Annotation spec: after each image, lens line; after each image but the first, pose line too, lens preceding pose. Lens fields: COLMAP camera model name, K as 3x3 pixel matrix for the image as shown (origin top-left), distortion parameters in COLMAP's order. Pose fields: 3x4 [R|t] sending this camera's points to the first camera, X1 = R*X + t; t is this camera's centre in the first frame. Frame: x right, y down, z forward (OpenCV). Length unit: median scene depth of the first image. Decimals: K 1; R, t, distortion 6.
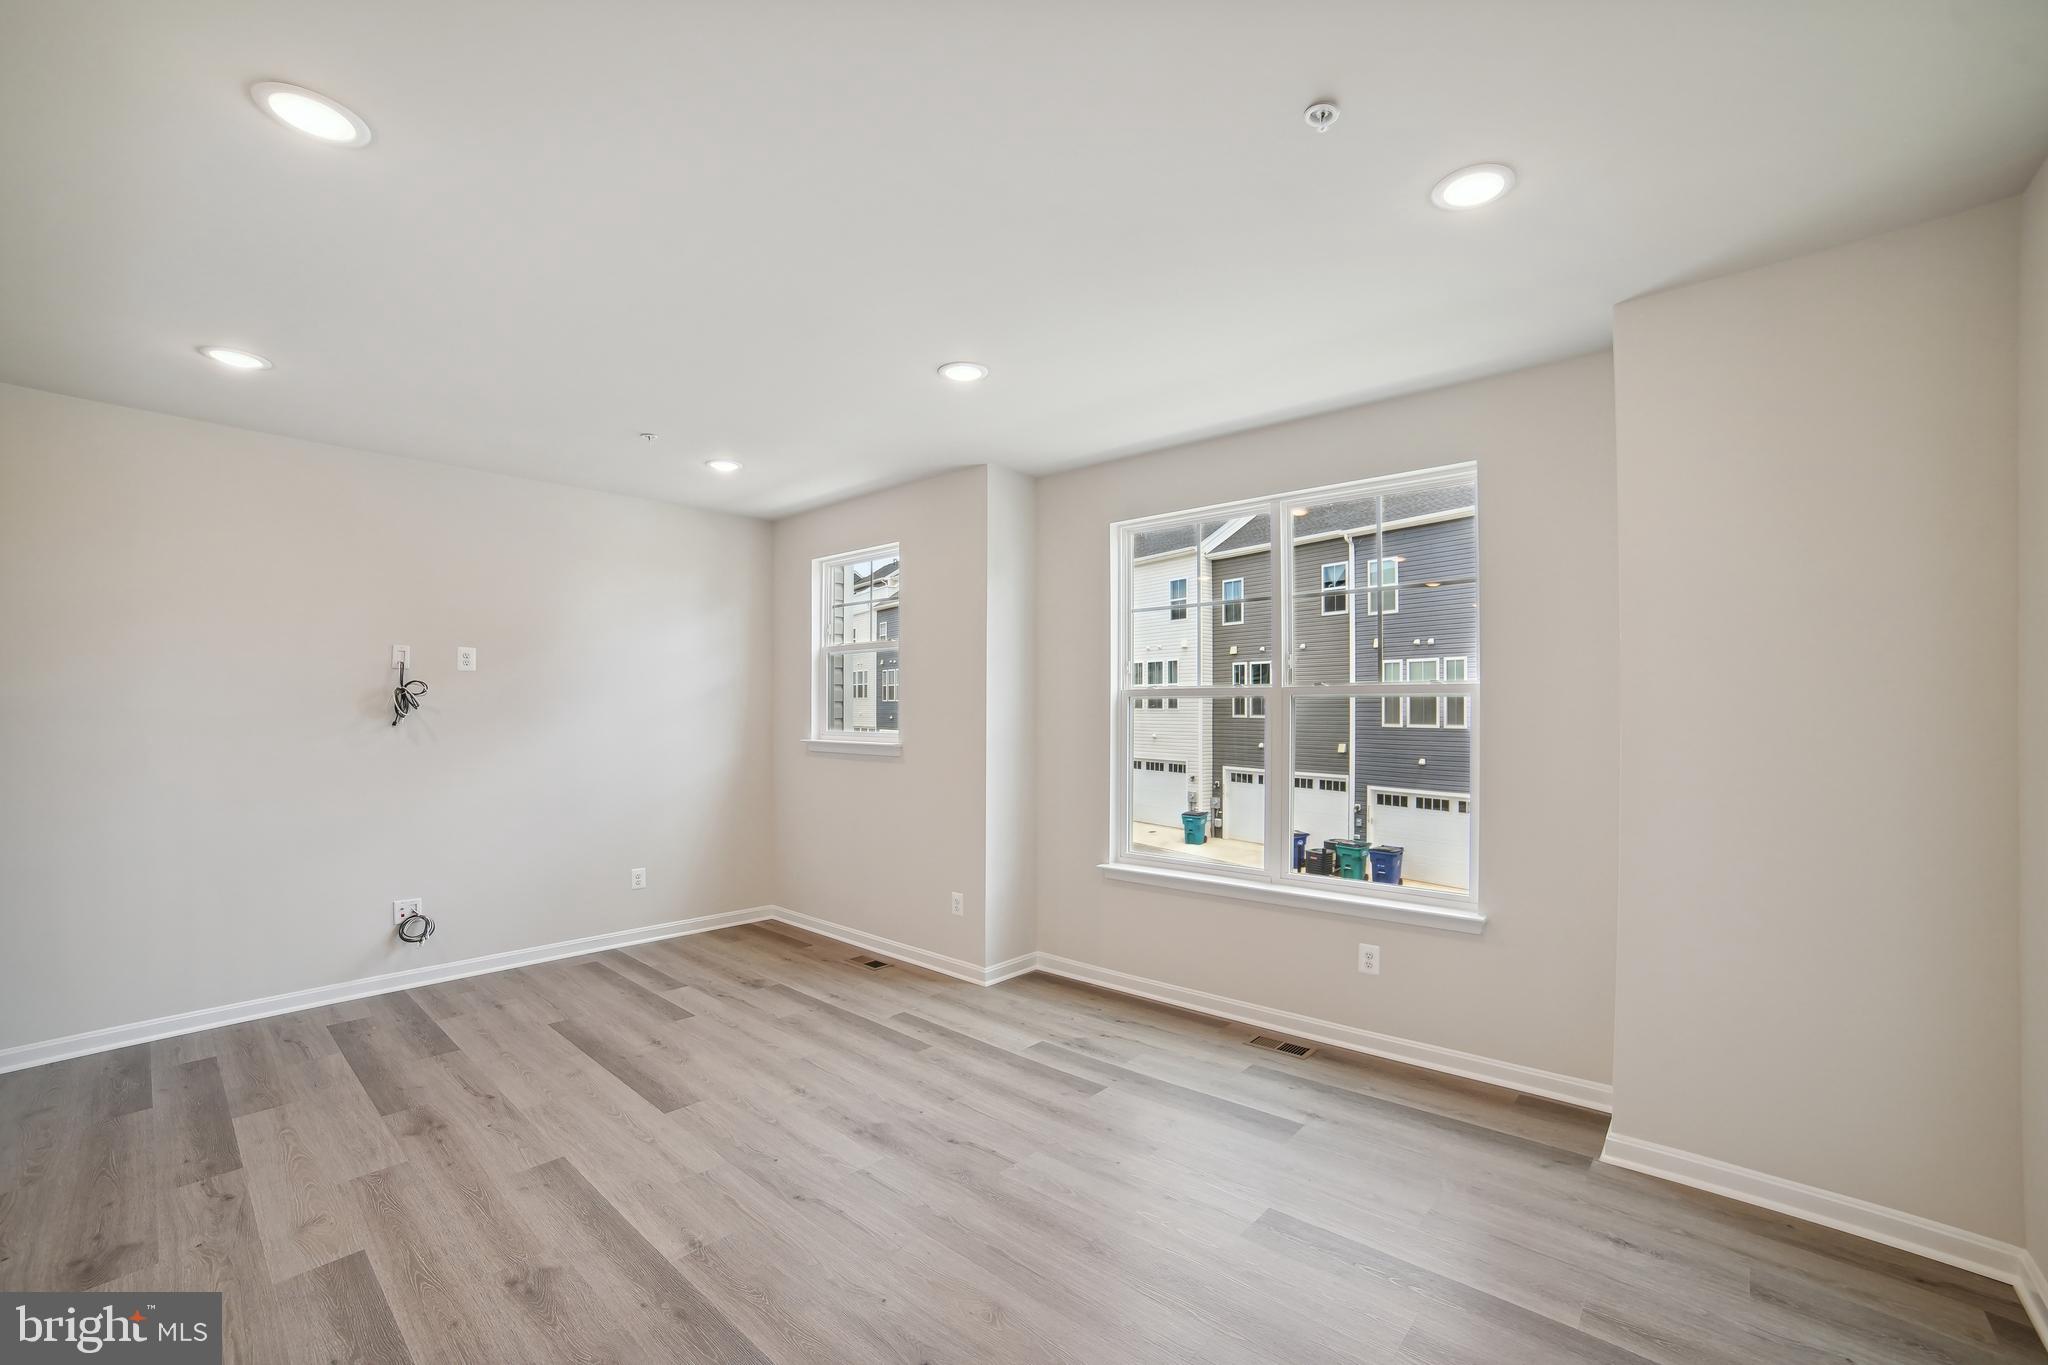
lens RADIAL K [[827.7, 0, 1035.2], [0, 827.7, 695.1], [0, 0, 1]] dist [-0.028032, 0.004074]
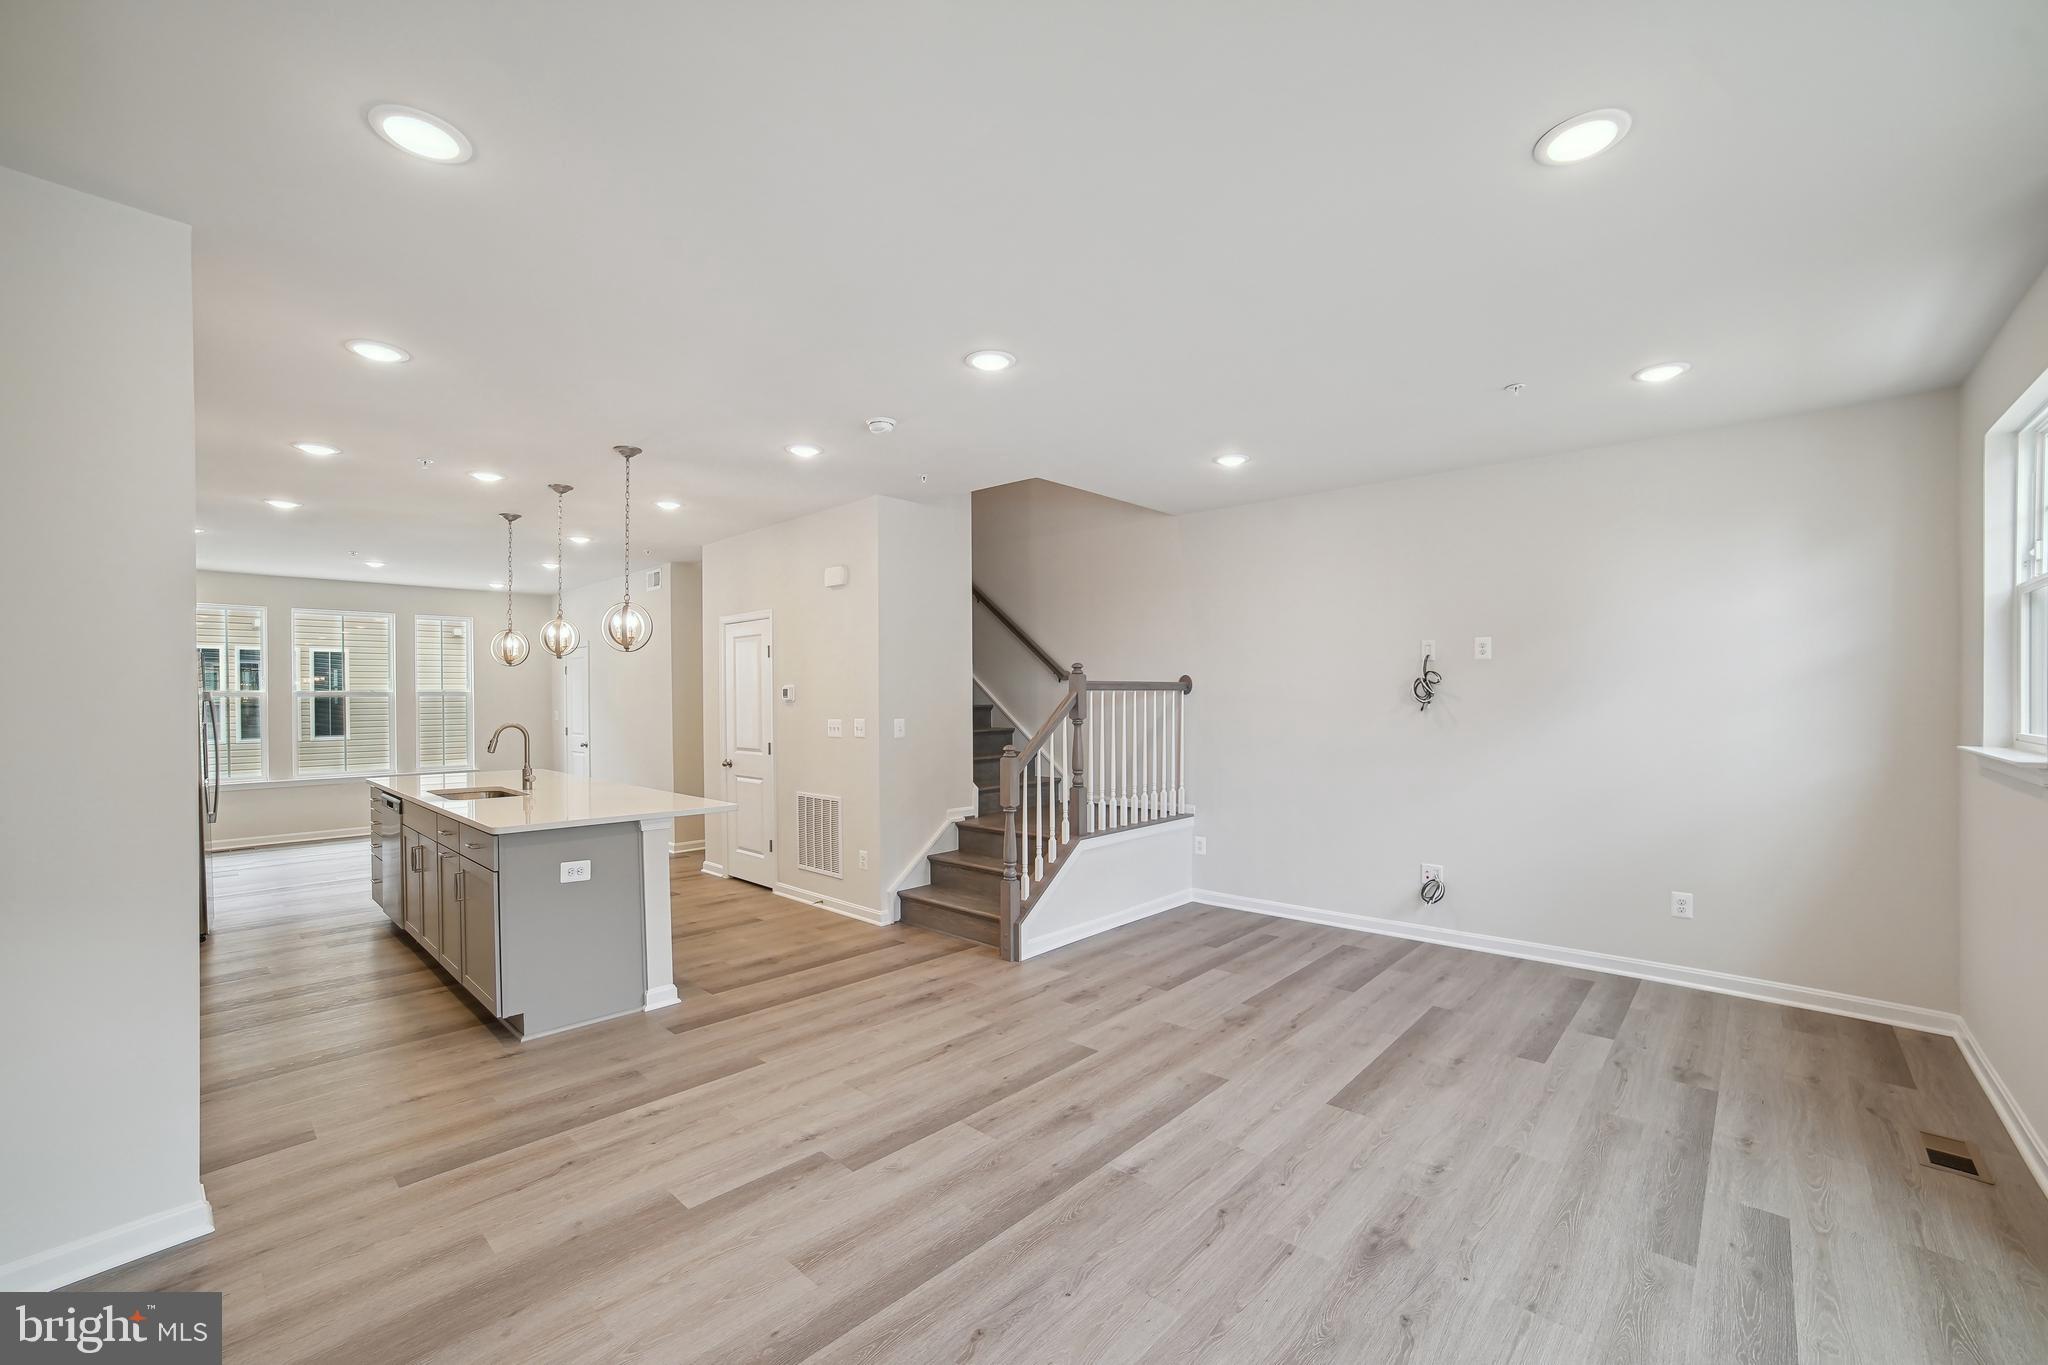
lens RADIAL K [[827.7, 0, 1032.7], [0, 827.7, 691.3], [0, 0, 1]] dist [-0.028032, 0.004074]
pose [[0.022813, -0.007315, -0.999713, 0.389805], [0.022824, 0.999716, -0.006794, 0.005737], [0.999479, -0.022663, 0.022973, 0.453996]]
